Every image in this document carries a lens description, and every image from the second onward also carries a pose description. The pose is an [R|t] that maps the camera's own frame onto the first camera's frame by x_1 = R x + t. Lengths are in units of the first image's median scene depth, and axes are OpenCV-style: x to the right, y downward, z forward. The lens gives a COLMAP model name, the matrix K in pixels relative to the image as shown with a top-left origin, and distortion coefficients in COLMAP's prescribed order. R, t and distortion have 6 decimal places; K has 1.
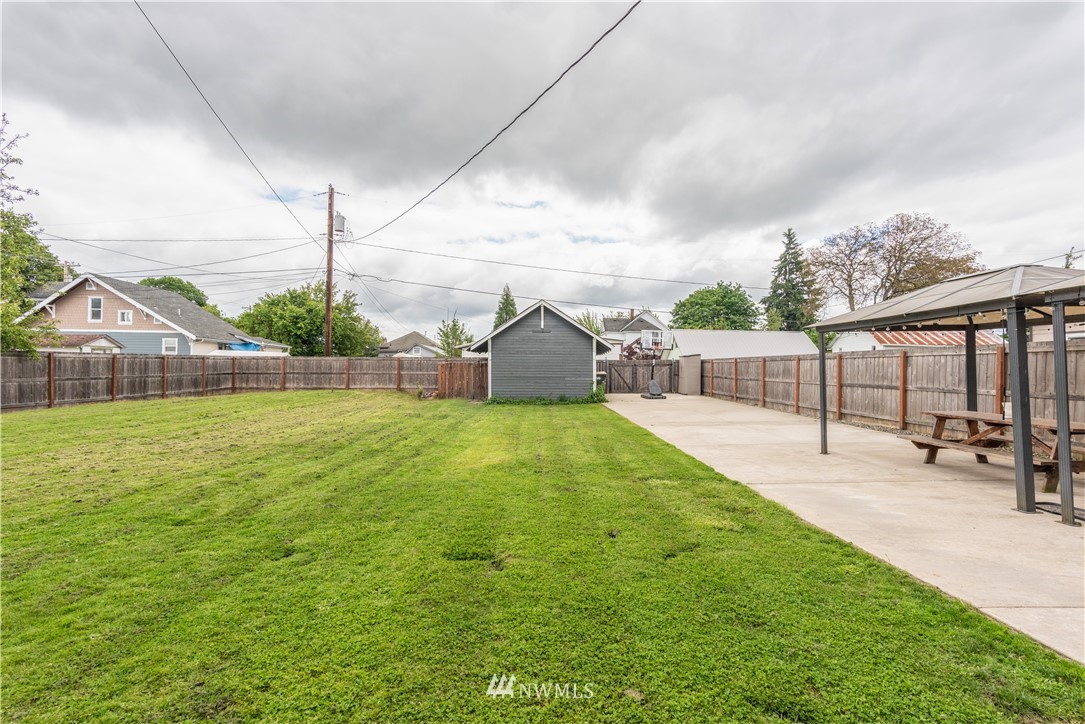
lens RADIAL K [[529.0, 0, 542.5], [0, 529.0, 362.0], [0, 0, 1]] dist [0.017114, 0.000244]
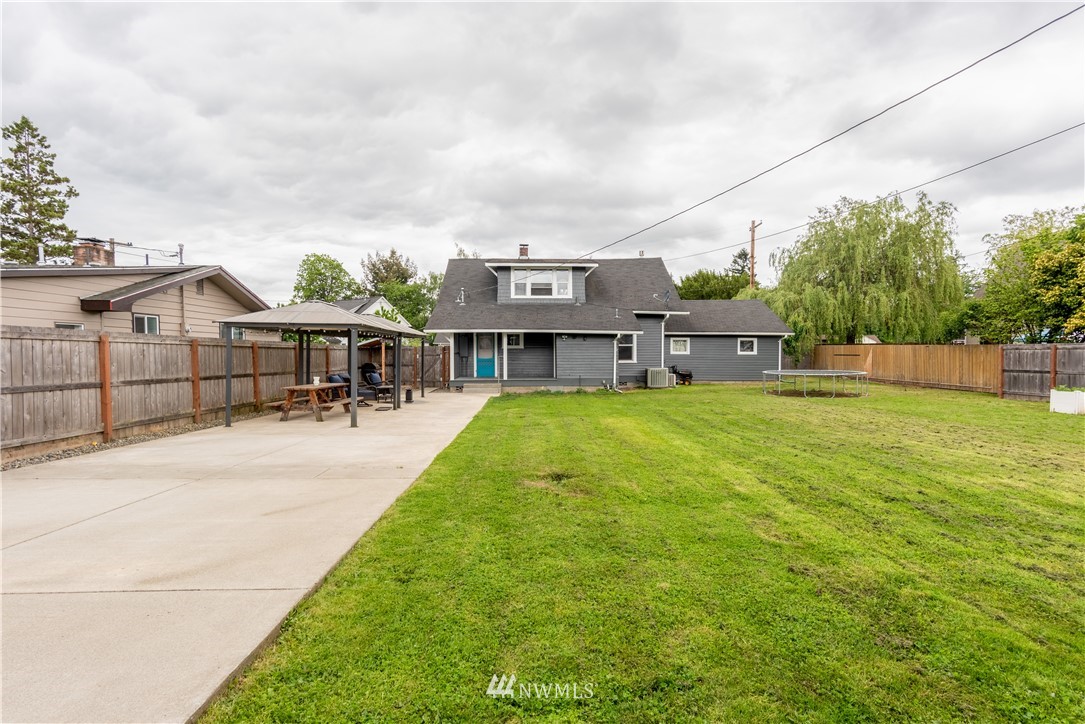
lens RADIAL K [[538.9, 0, 542.5], [0, 538.9, 362.0], [0, 0, 1]] dist [0.000584, 0.000110]
pose [[-0.999500, 0.005460, 0.031148, 0.025206], [0.005497, 0.999984, 0.001103, 0.009963], [-0.031141, 0.001274, -0.999514, 0.851532]]
